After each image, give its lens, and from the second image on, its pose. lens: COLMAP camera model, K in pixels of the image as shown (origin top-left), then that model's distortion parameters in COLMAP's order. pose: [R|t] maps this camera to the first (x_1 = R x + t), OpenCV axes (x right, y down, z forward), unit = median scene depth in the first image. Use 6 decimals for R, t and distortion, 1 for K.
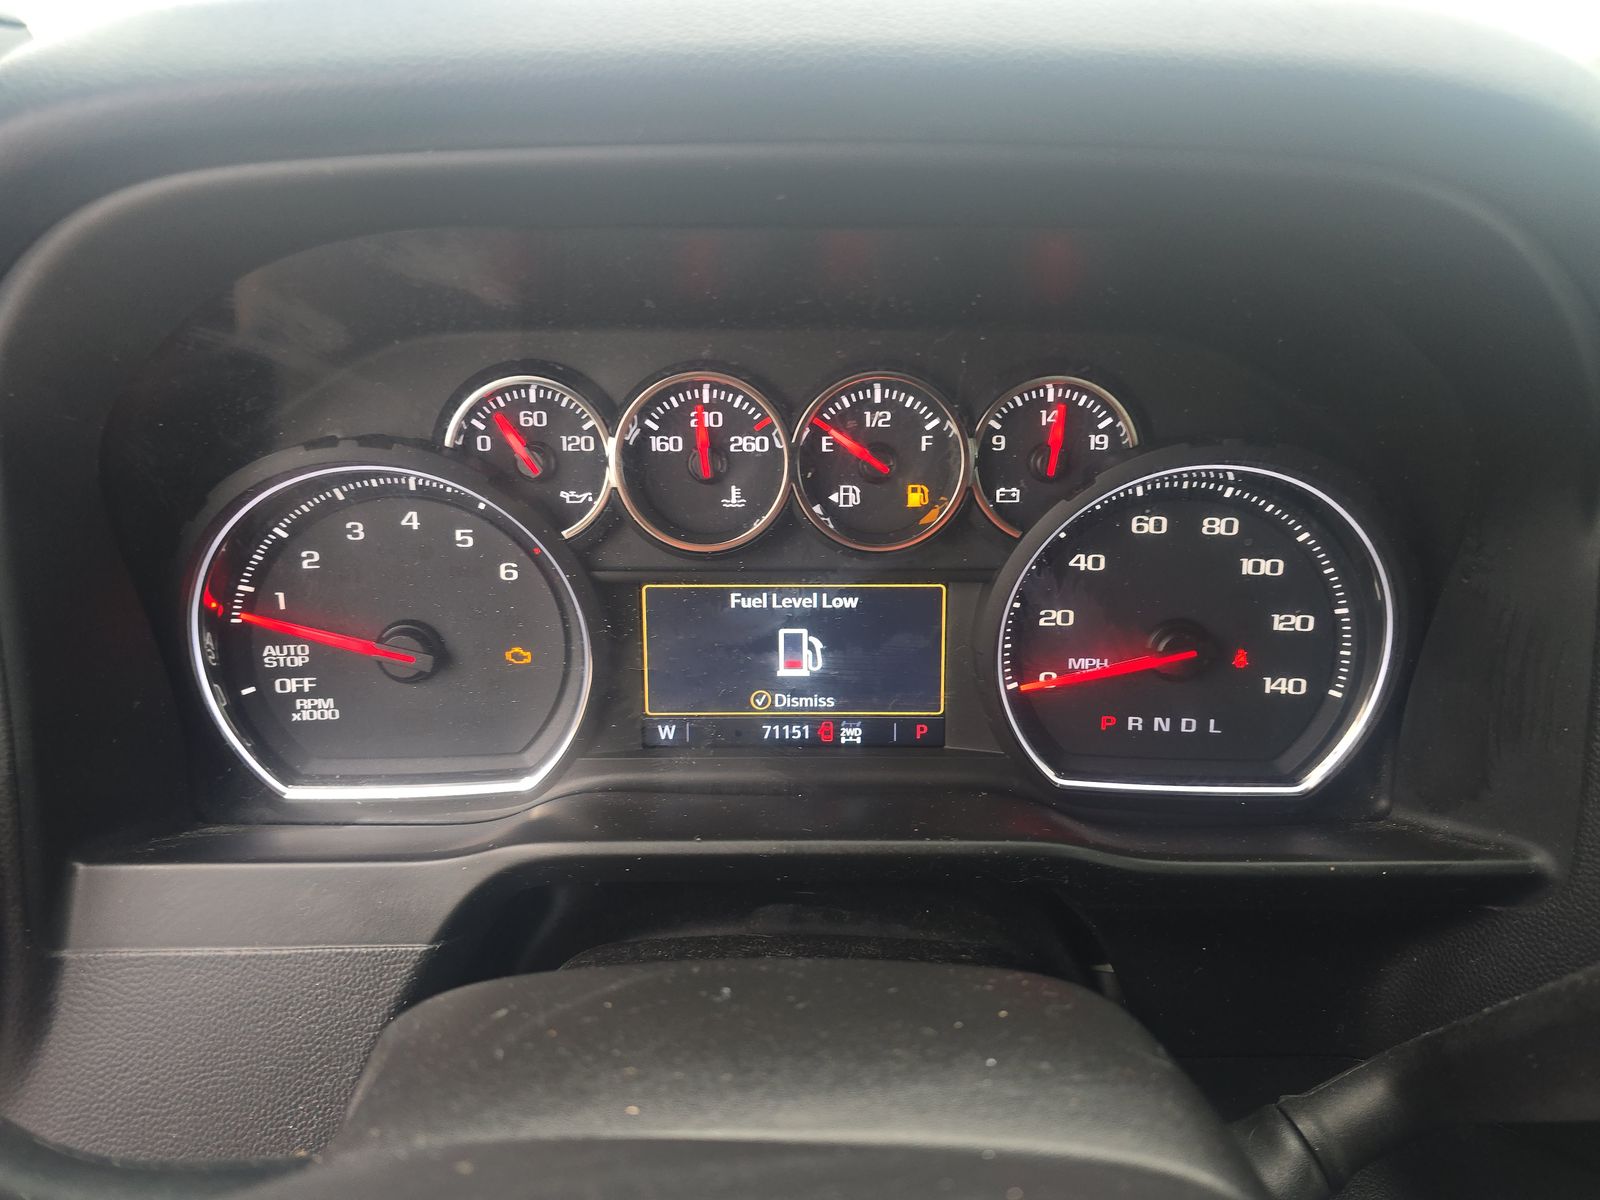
lens RADIAL K [[987.2, 0, 775.8], [0, 987.2, 606.5], [0, 0, 1]] dist [0.008910, -0.003261]
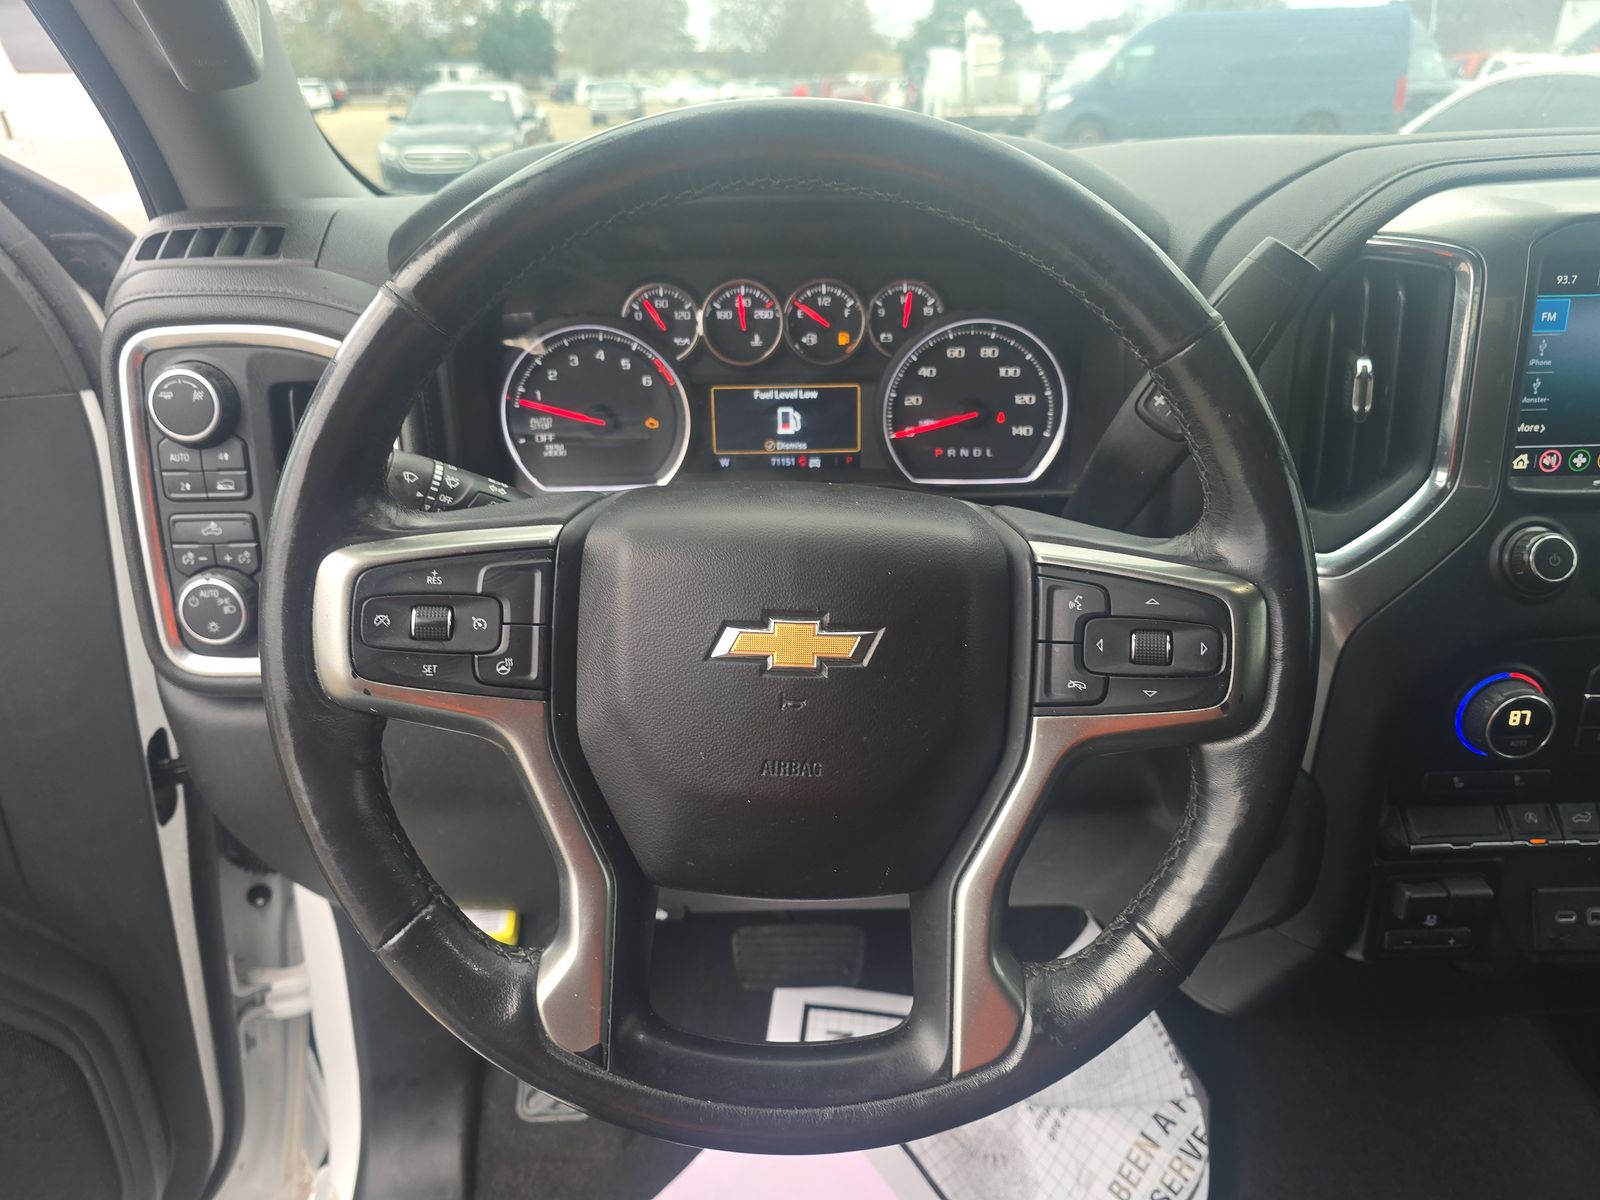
lens RADIAL K [[987.2, 0, 775.8], [0, 987.2, 606.5], [0, 0, 1]] dist [0.008910, -0.003261]
pose [[0.999780, -0.017377, 0.011757, -0.034994], [0.016584, 0.997781, 0.064486, 0.312019], [-0.012851, -0.064277, 0.997849, -1.109951]]
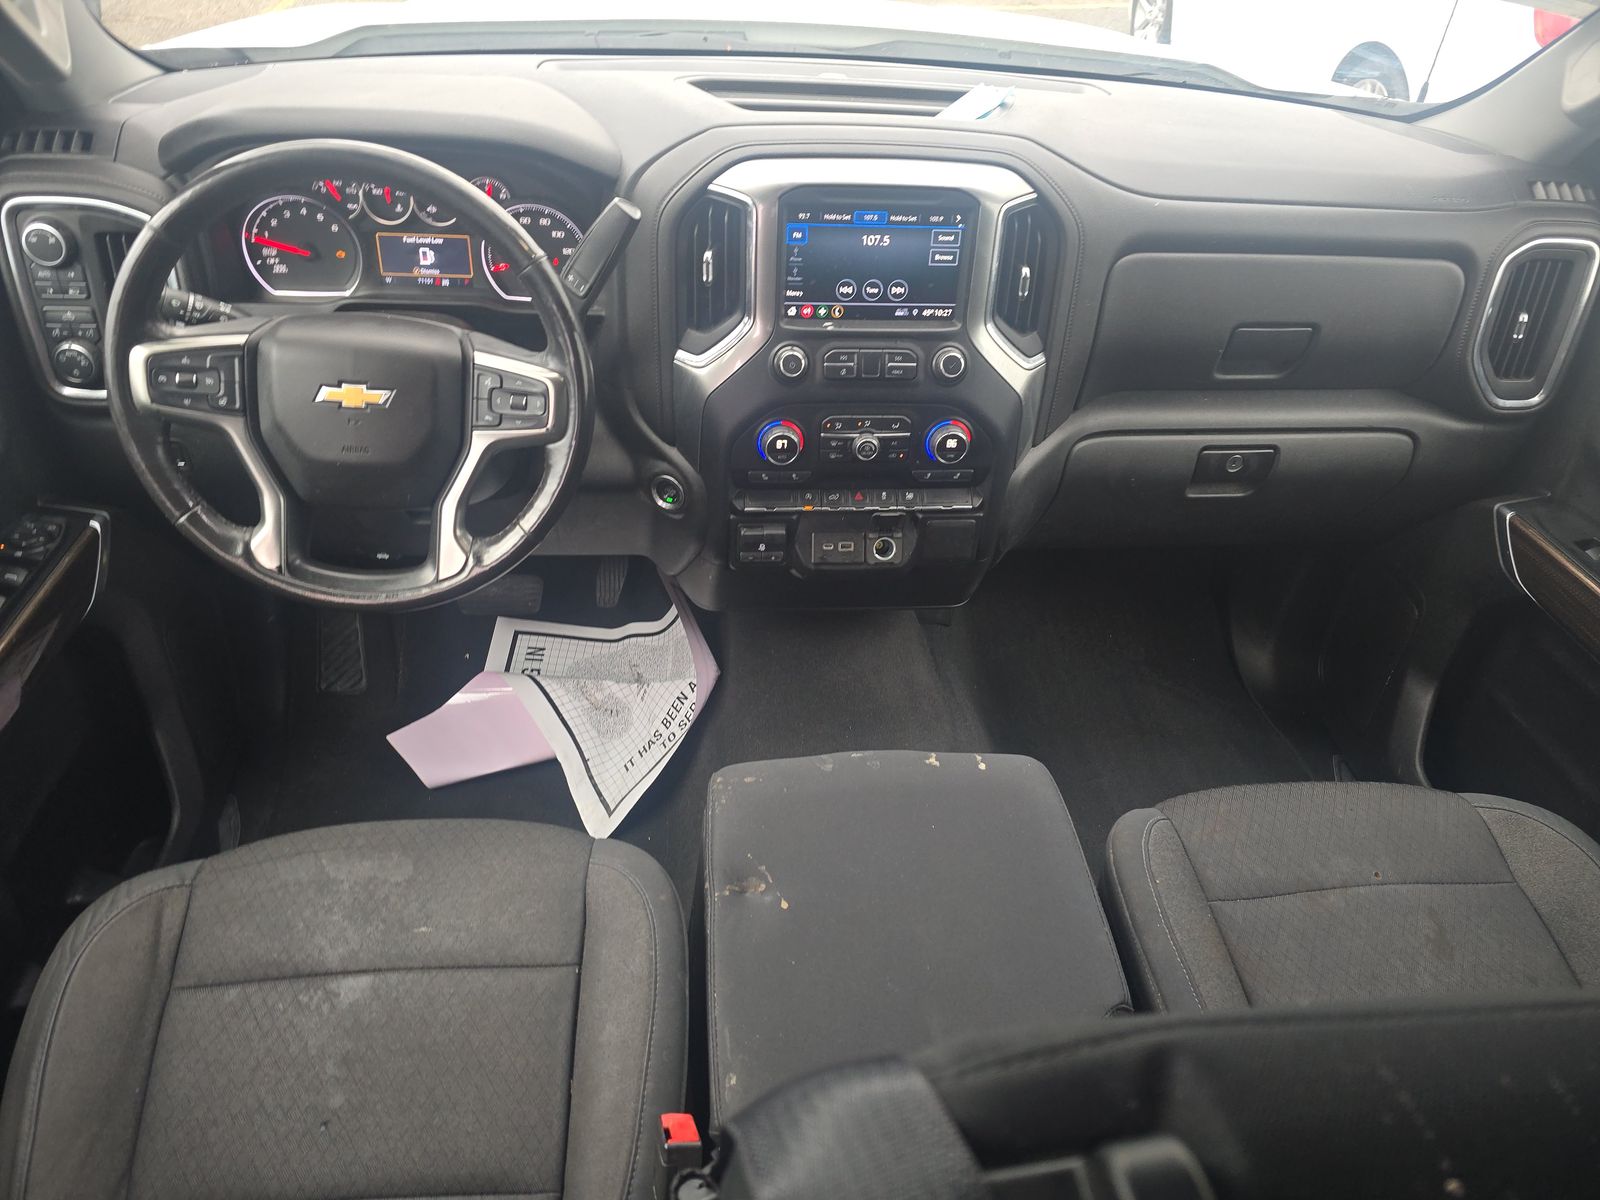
lens RADIAL K [[1016.3, 0, 795.5], [0, 1016.3, 584.4], [0, 0, 1]] dist [-0.001974, -0.003652]
pose [[0.992599, -0.005536, 0.121311, 0.895940], [-0.030560, 0.955424, 0.293653, 0.063543], [-0.117529, -0.295187, 0.948183, -2.938643]]
